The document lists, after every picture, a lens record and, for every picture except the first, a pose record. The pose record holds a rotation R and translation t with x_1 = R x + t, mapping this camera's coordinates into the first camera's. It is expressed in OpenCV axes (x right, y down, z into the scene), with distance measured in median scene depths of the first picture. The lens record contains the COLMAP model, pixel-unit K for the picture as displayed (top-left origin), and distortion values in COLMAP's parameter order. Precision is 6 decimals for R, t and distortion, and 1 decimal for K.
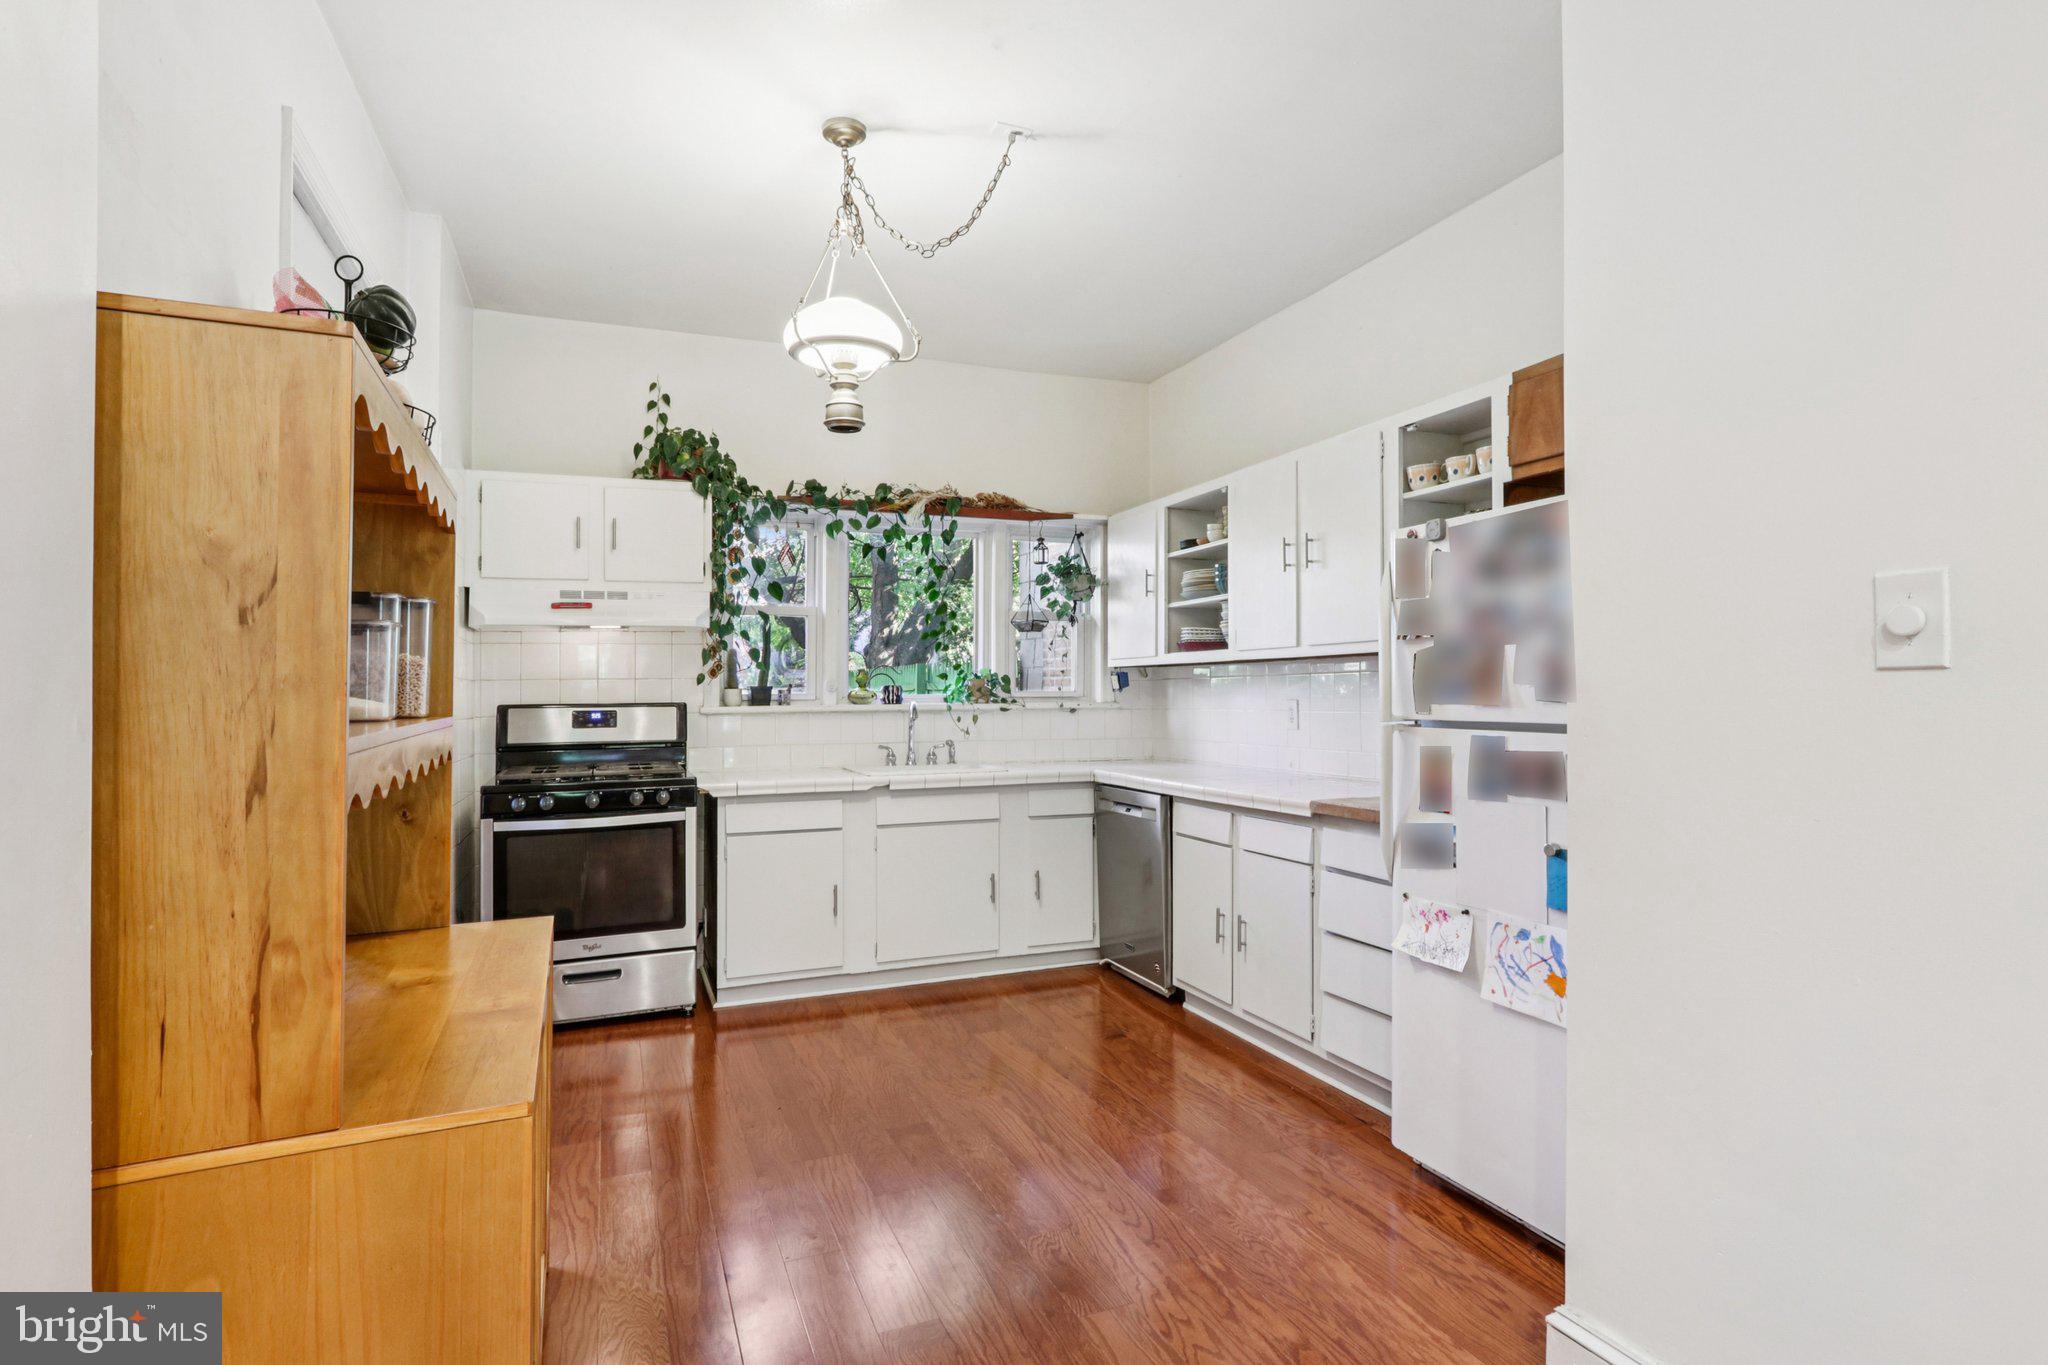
lens RADIAL K [[1061.9, 0, 1021.2], [0, 1061.9, 669.9], [0, 0, 1]] dist [-0.003316, -0.000299]
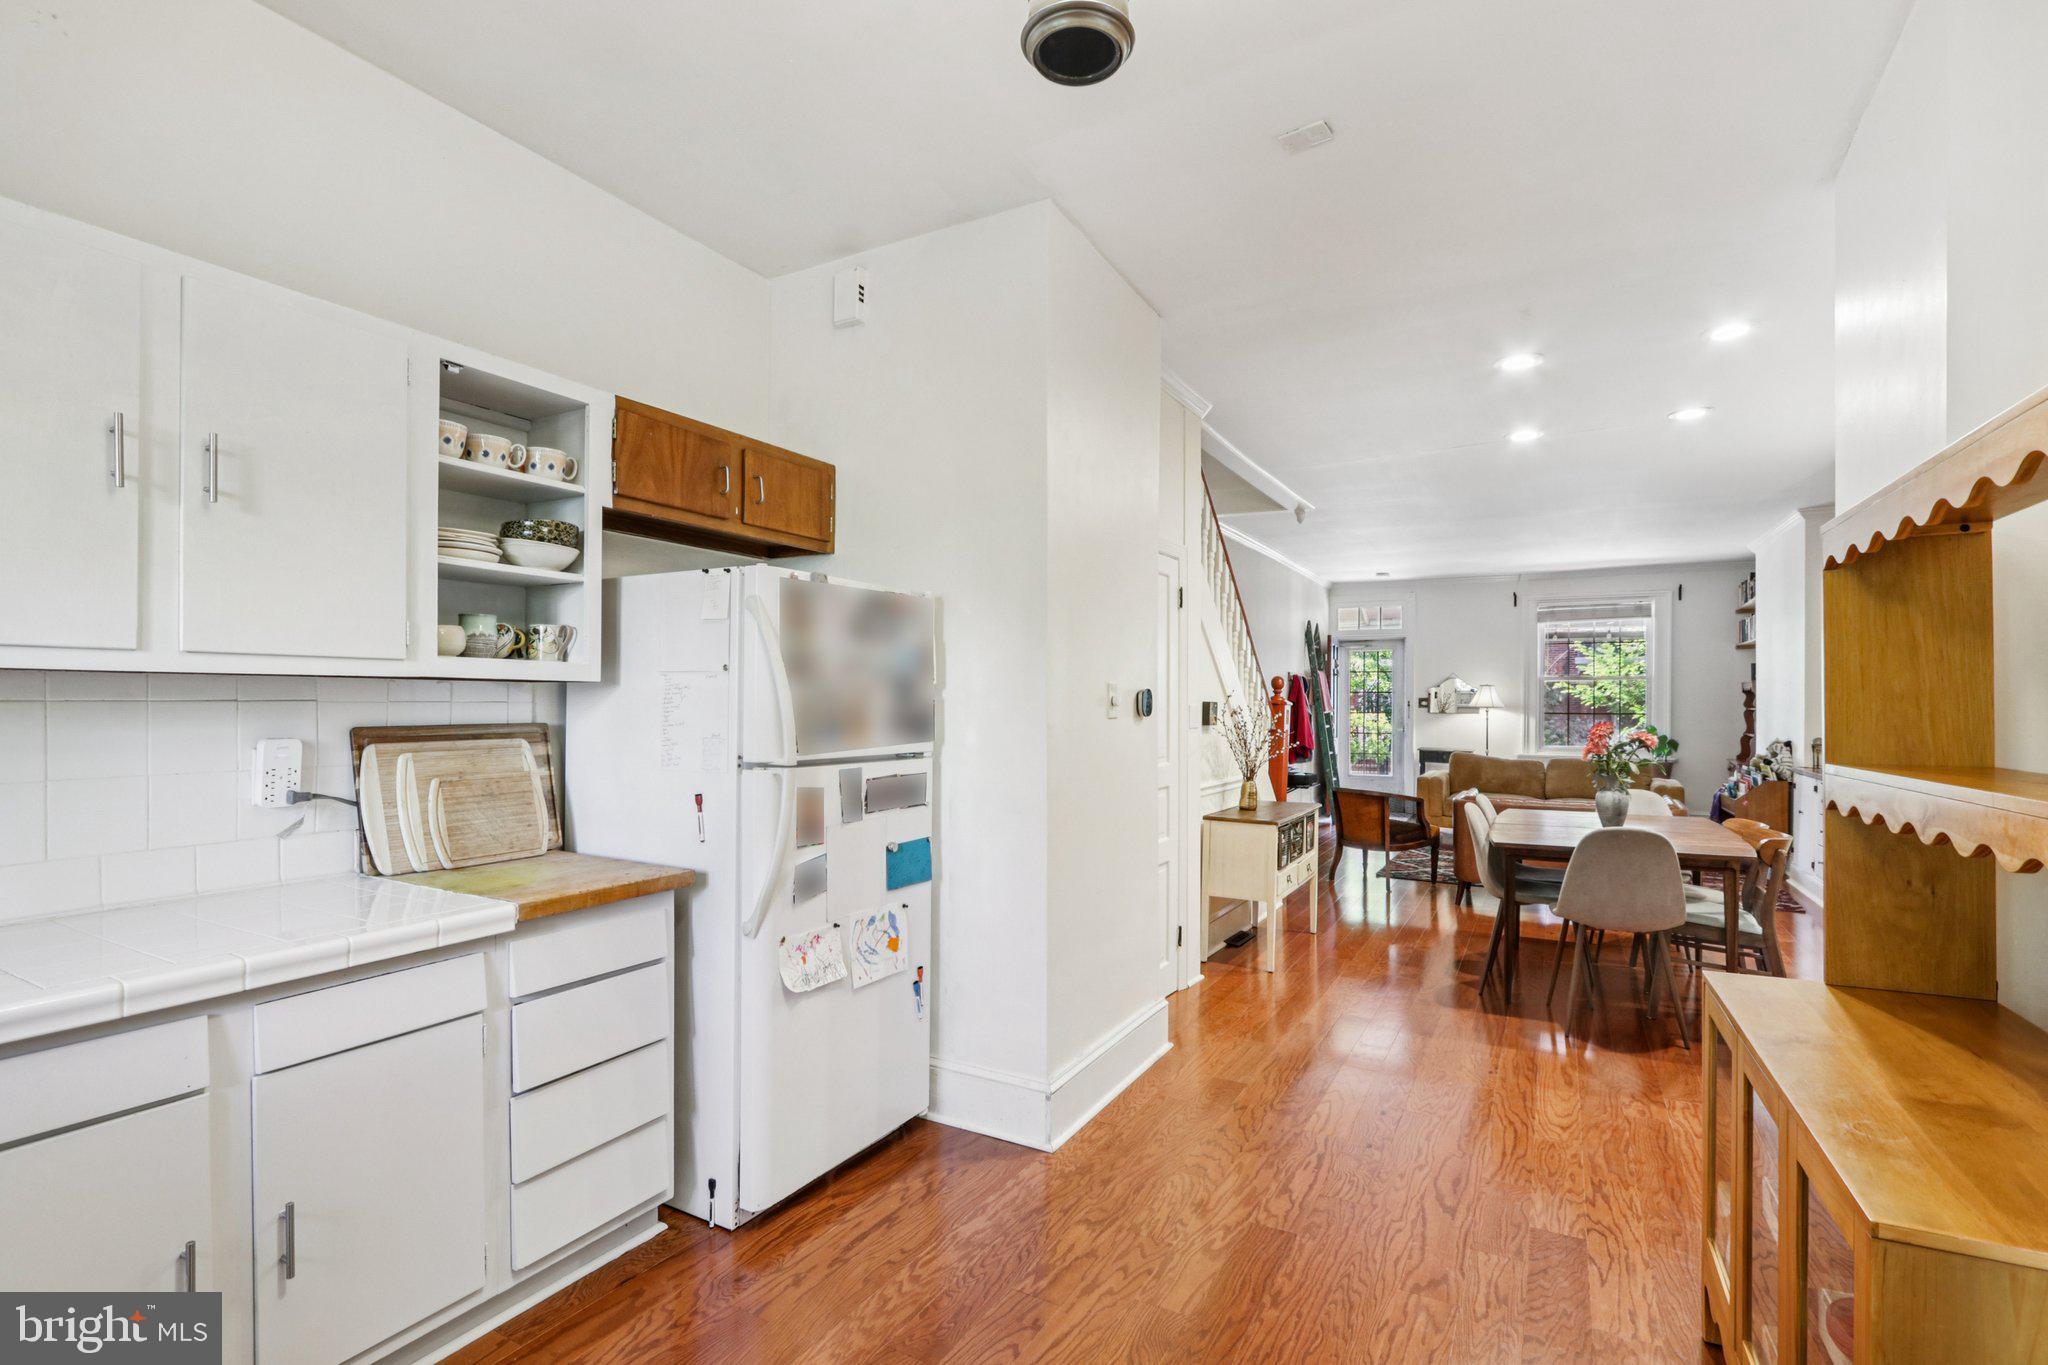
lens RADIAL K [[957.9, 0, 1022.5], [0, 957.9, 701.1], [0, 0, 1]] dist [-0.005749, 0.000826]
pose [[-0.629407, 0.006015, 0.777052, -0.343433], [-0.018214, 0.999581, -0.022491, 0.003850], [-0.776862, -0.028309, -0.629034, 1.006898]]
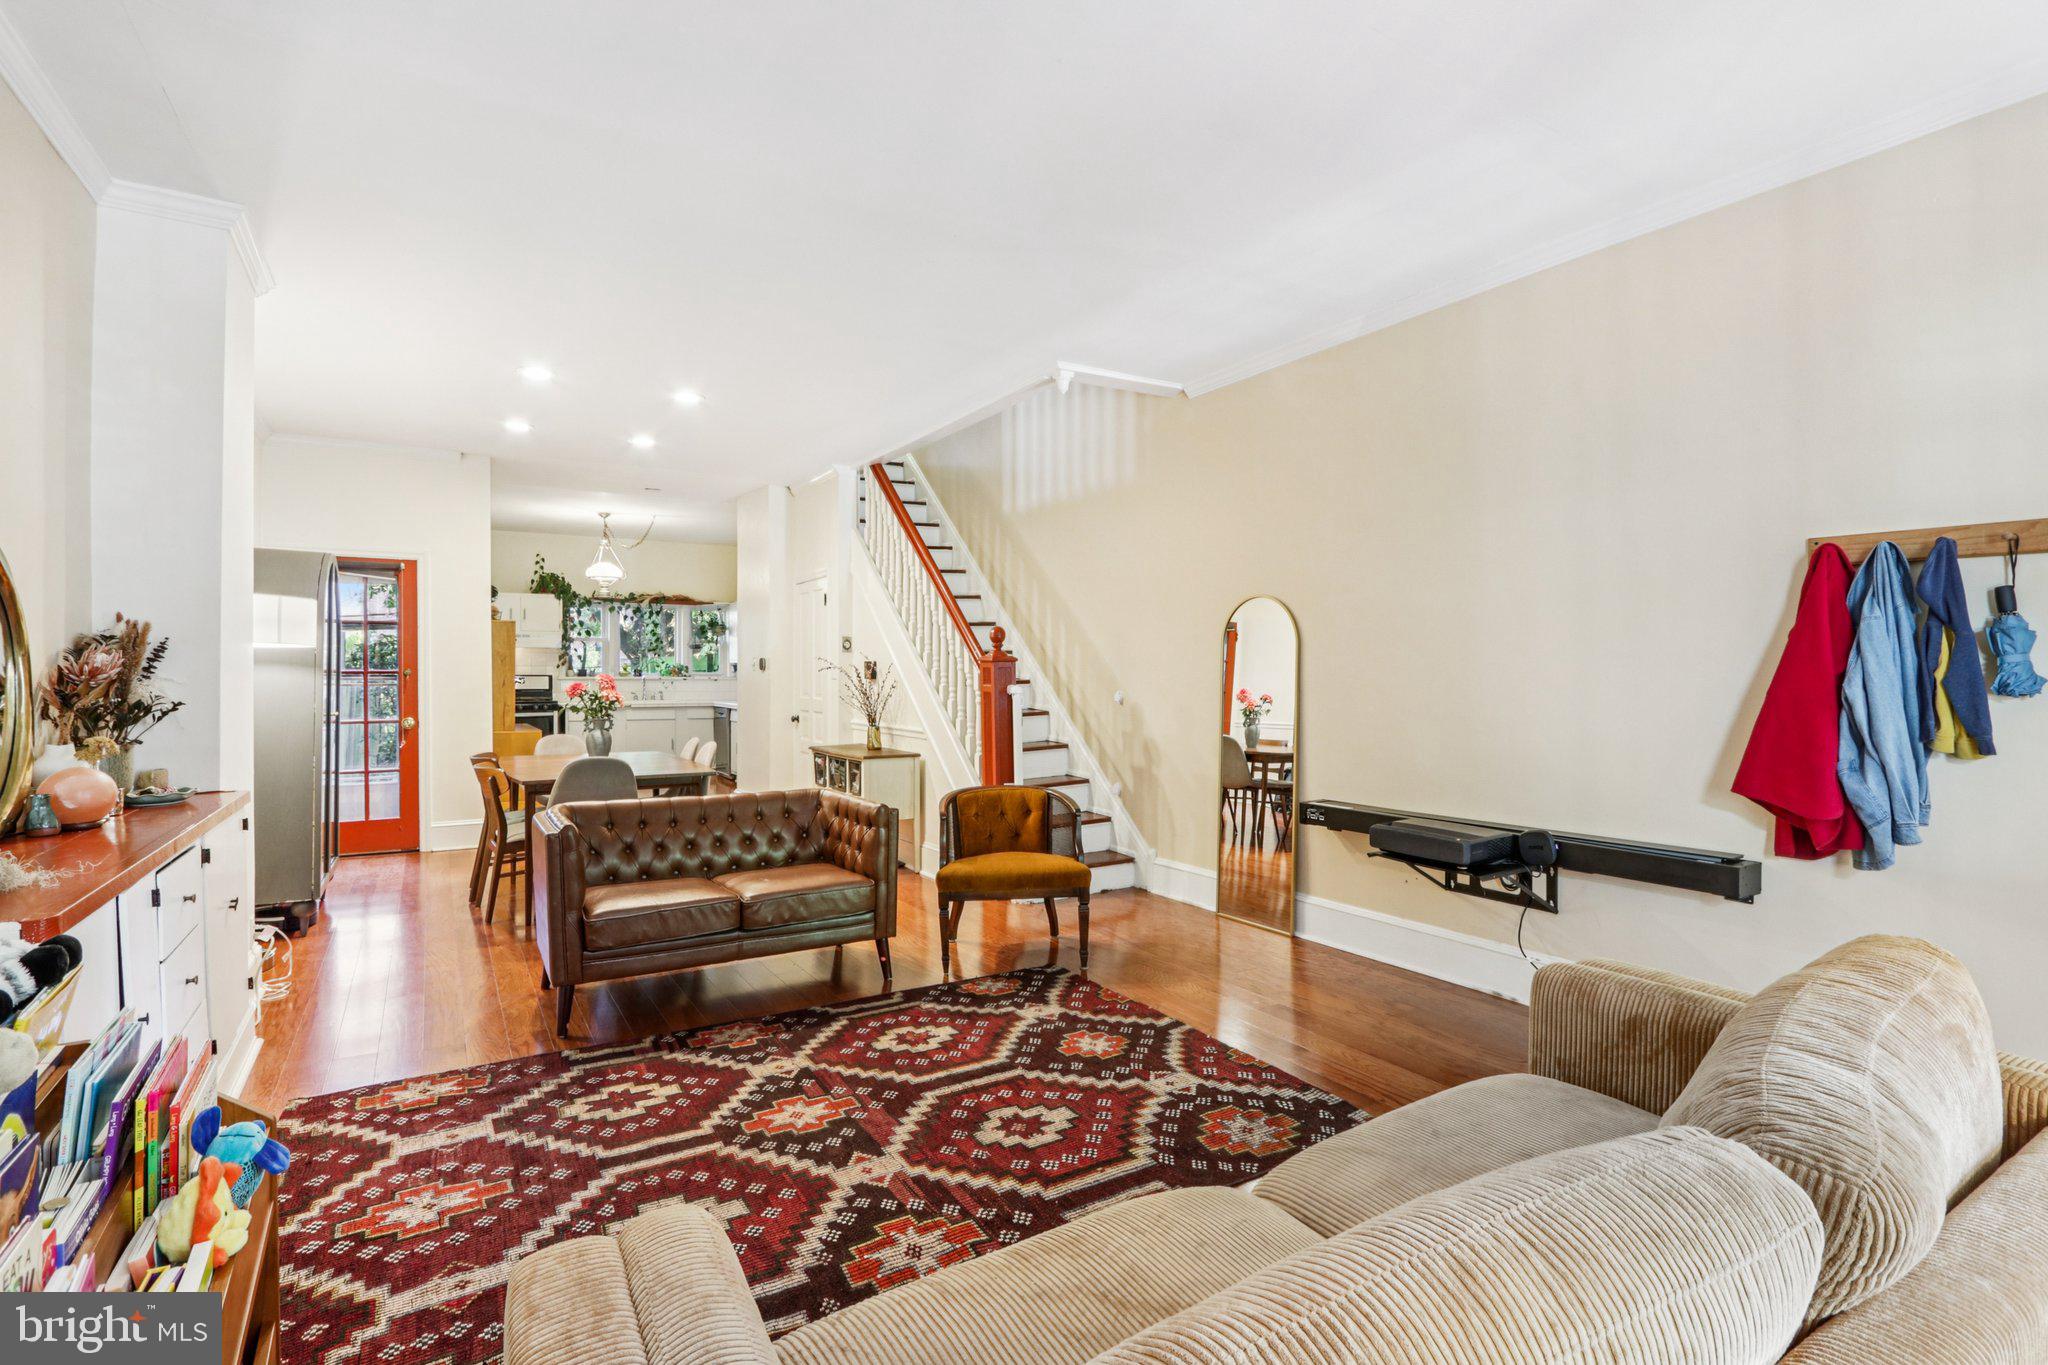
lens RADIAL K [[957.9, 0, 1024.6], [0, 957.9, 687.8], [0, 0, 1]] dist [-0.005749, 0.000826]
pose [[0.984716, 0.004577, 0.174108, 0.540214], [-0.011489, 0.999184, 0.038715, -0.055930], [-0.173789, -0.040124, 0.983965, -1.953418]]
